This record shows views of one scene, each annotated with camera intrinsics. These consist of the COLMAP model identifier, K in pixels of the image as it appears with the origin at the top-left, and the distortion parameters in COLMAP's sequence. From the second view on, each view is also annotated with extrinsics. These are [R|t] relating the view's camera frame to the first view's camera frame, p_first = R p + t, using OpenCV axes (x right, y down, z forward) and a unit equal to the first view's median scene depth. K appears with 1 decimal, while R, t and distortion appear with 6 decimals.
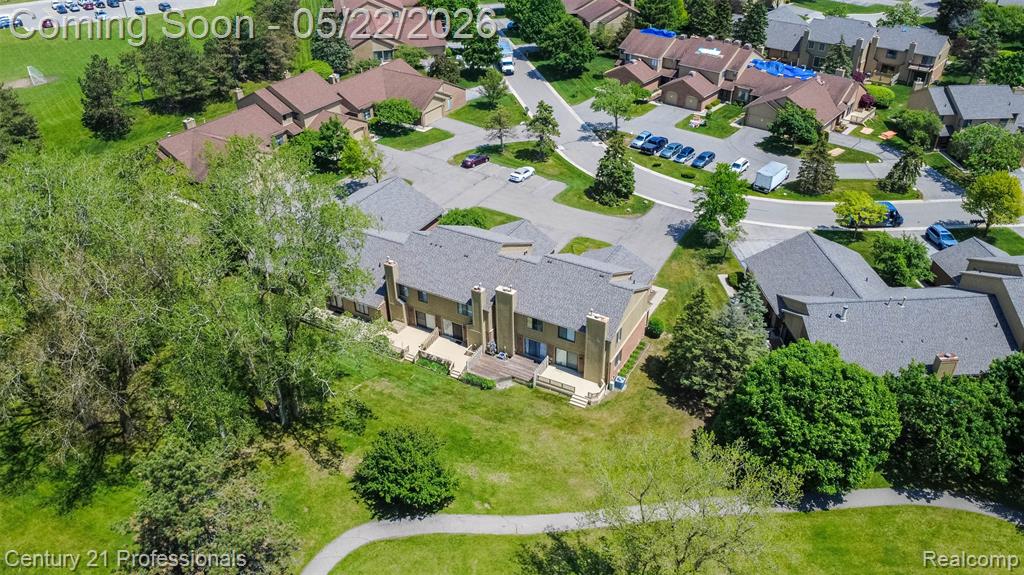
lens RADIAL K [[765.4, 0, 512.3], [0, 765.4, 284.9], [0, 0, 1]] dist [0.005929, -0.005552]
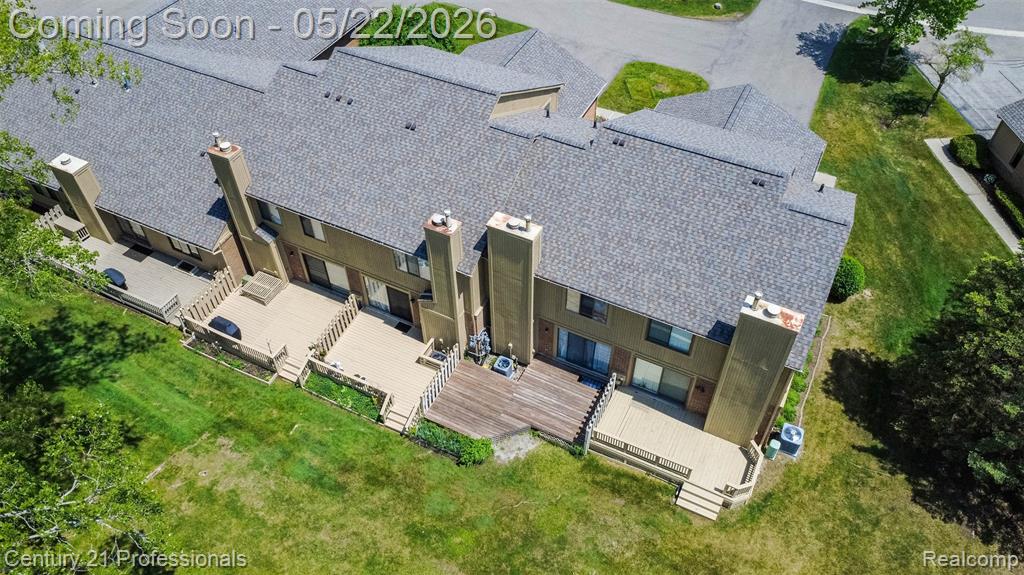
lens RADIAL K [[765.4, 0, 514.6], [0, 765.4, 283.7], [0, 0, 1]] dist [0.005929, -0.005552]
pose [[0.999061, -0.025891, 0.034743, -0.021585], [0.016686, 0.969893, 0.242960, -0.056837], [-0.039988, -0.242152, 0.969414, 0.595531]]
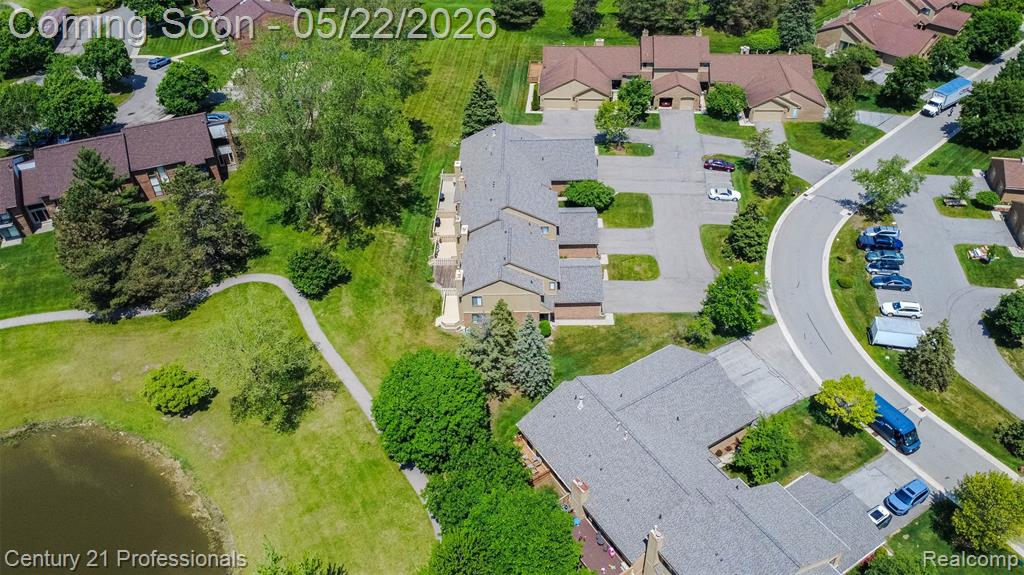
lens RADIAL K [[765.4, 0, 510.1], [0, 765.4, 289.8], [0, 0, 1]] dist [0.005929, -0.005552]
pose [[0.476064, 0.558473, -0.679316, 0.979140], [-0.458843, 0.816728, 0.349884, -0.403880], [0.750217, 0.145132, 0.645066, 0.189287]]
